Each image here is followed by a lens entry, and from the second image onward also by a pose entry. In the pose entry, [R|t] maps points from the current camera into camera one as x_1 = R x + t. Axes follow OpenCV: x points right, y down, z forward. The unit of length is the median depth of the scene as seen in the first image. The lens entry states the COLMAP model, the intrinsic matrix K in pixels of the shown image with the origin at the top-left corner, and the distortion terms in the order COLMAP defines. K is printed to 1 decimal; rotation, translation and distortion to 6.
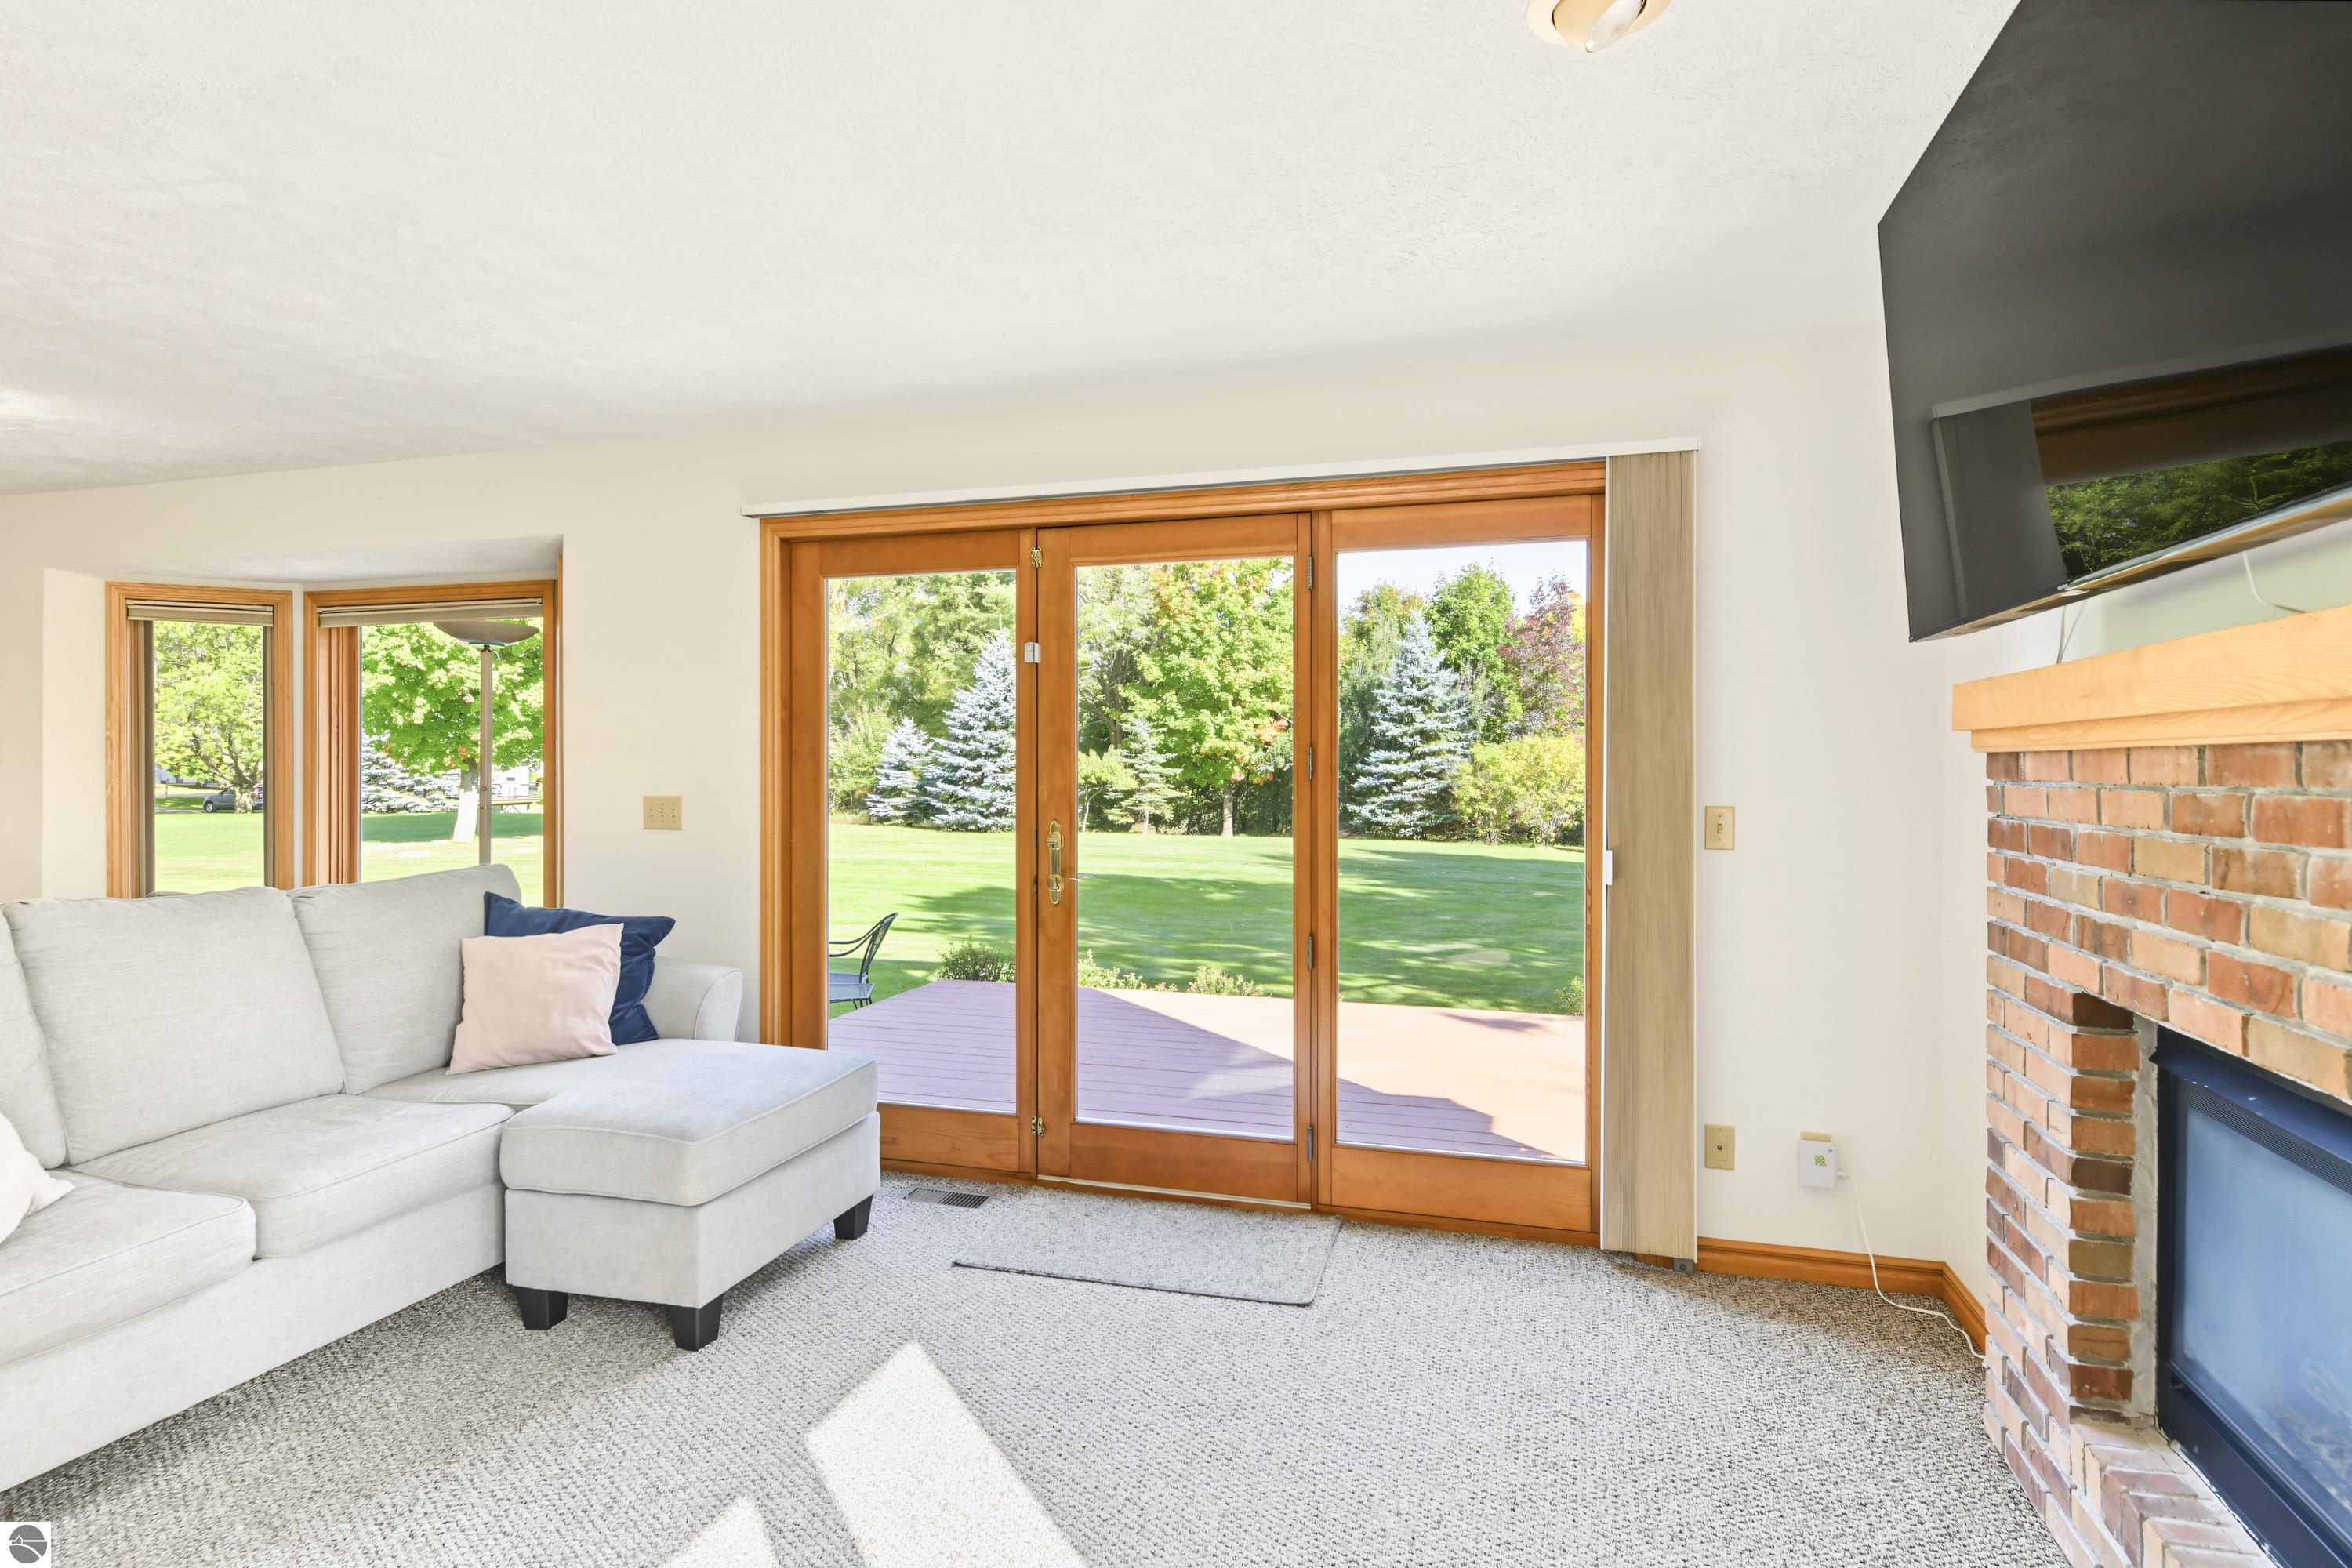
lens RADIAL K [[1236.5, 0, 1192.7], [0, 1236.5, 758.4], [0, 0, 1]] dist [-0.000578, 0.000114]
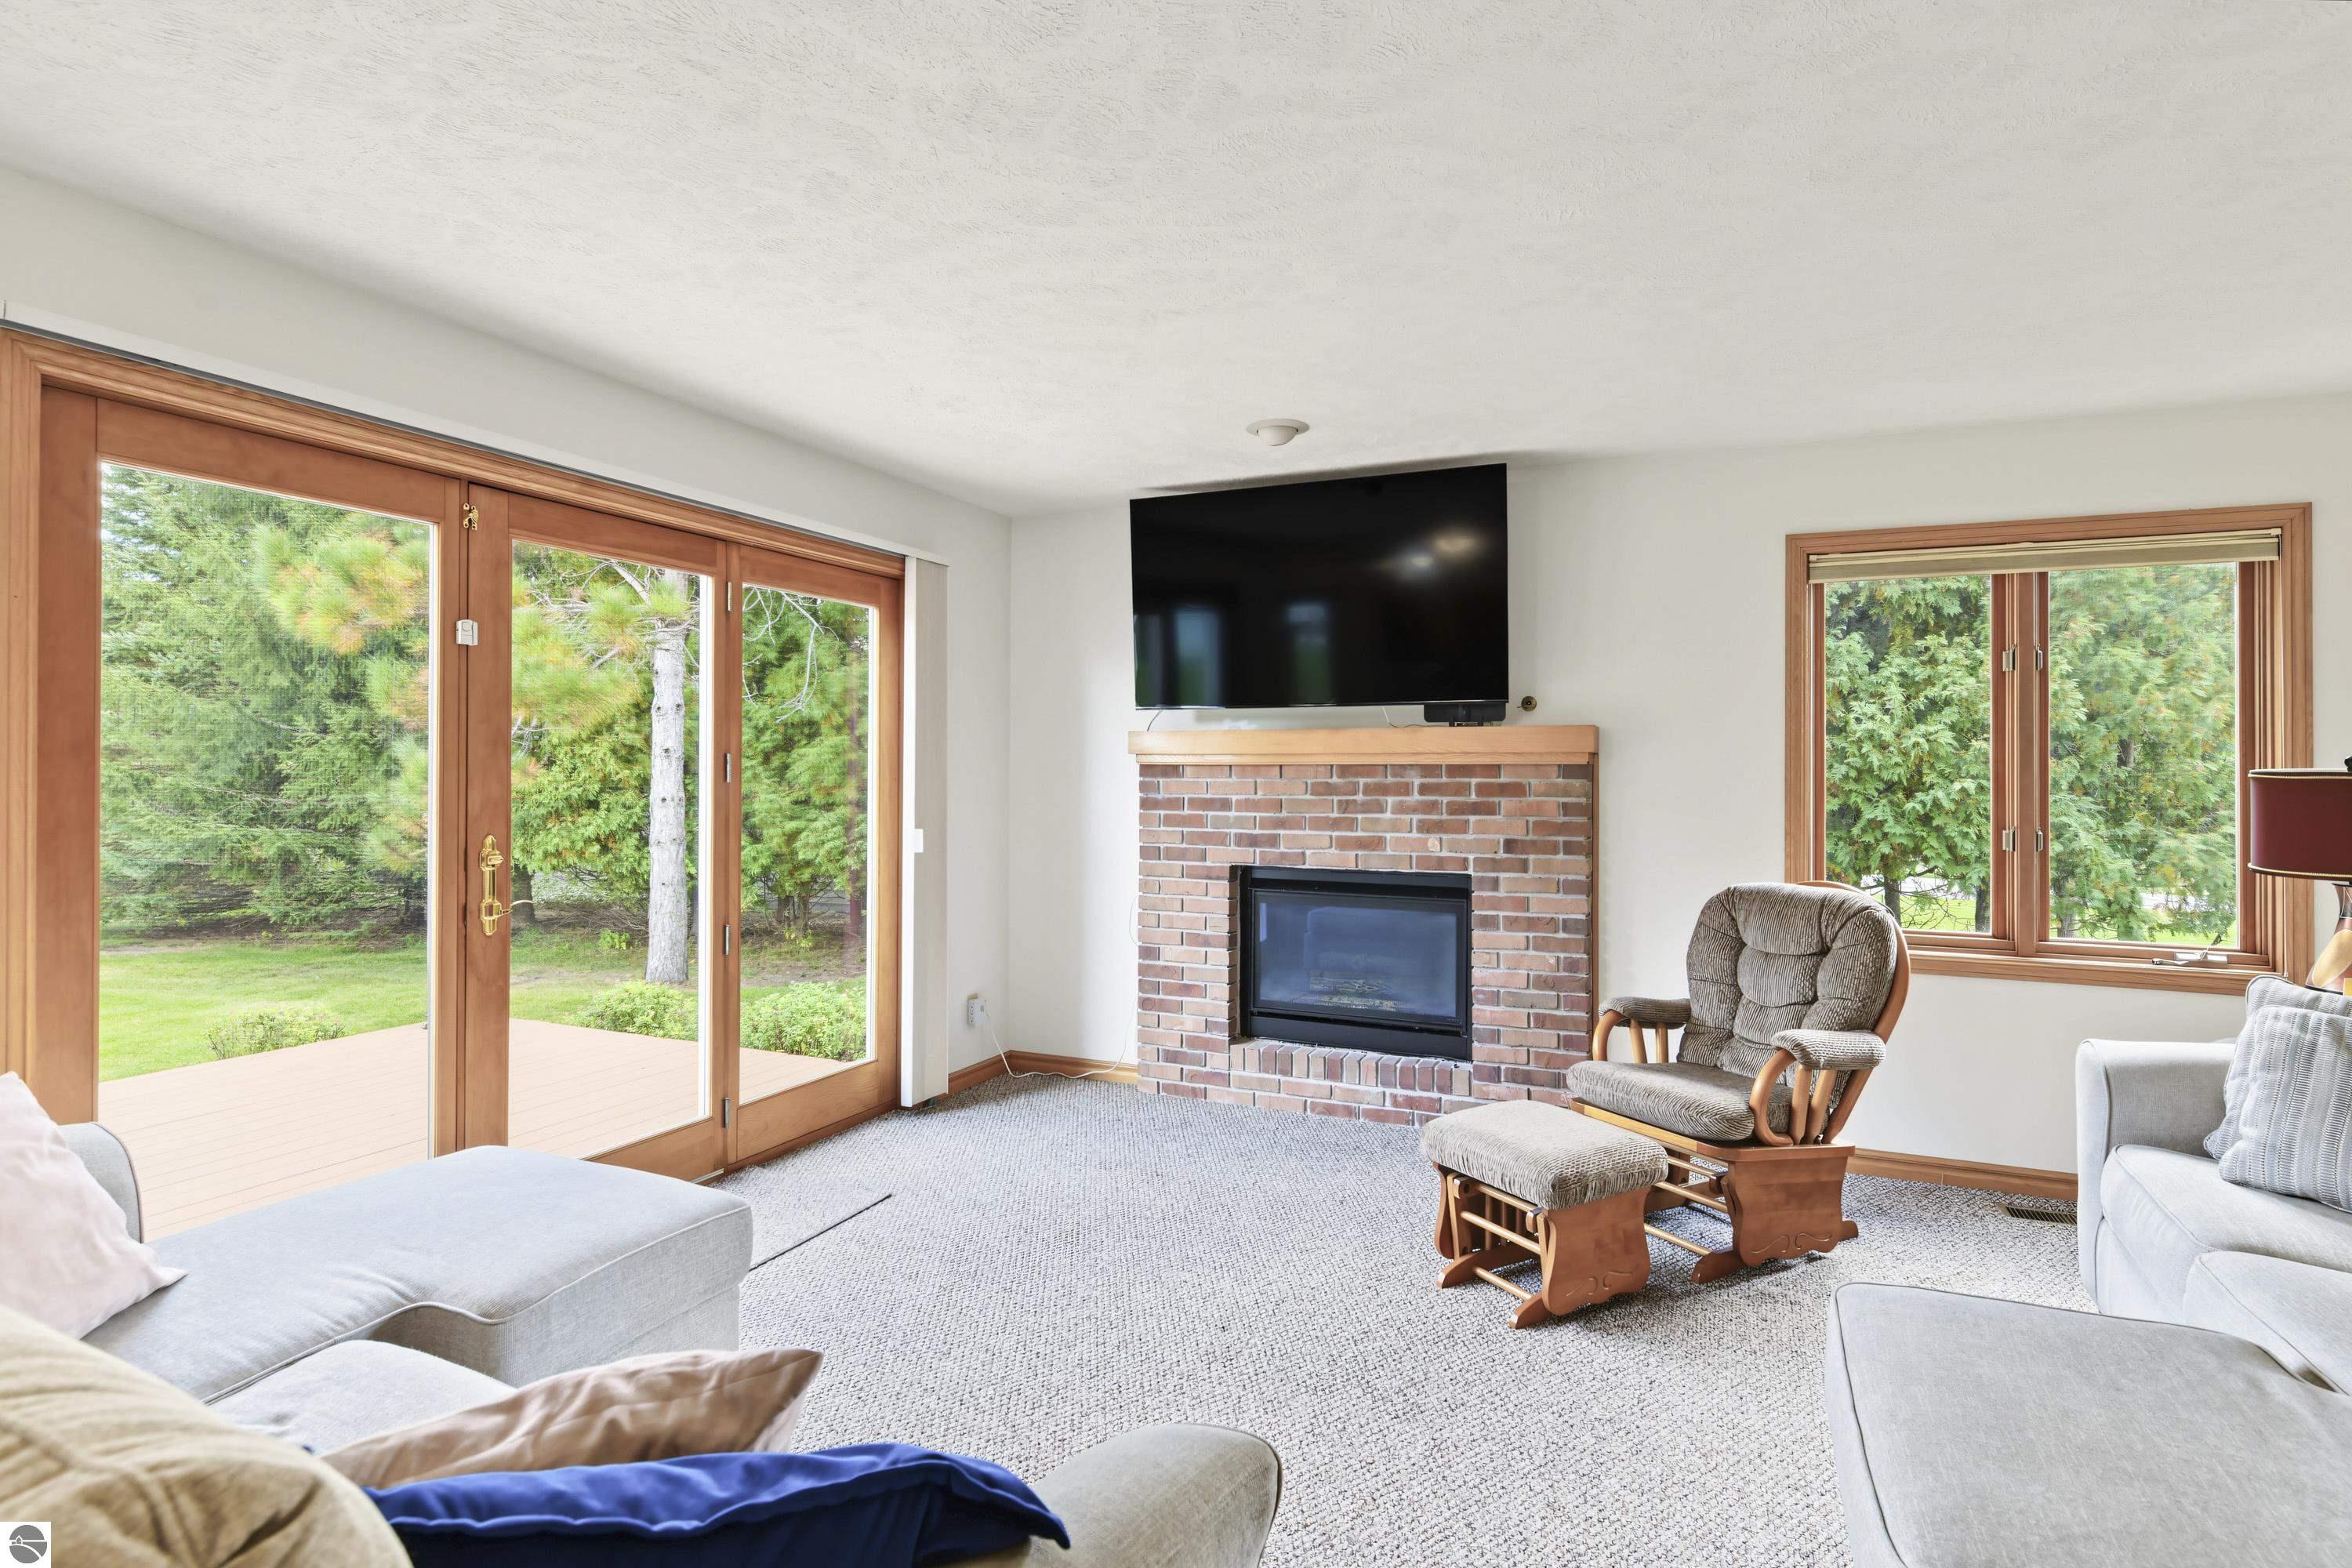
lens RADIAL K [[1236.5, 0, 1192.7], [0, 1236.5, 758.4], [0, 0, 1]] dist [-0.000578, 0.000114]
pose [[0.106075, 0.009471, 0.994313, -0.896378], [-0.007155, 0.999936, -0.008761, 0.001503], [-0.994332, -0.006185, 0.106136, 0.436430]]
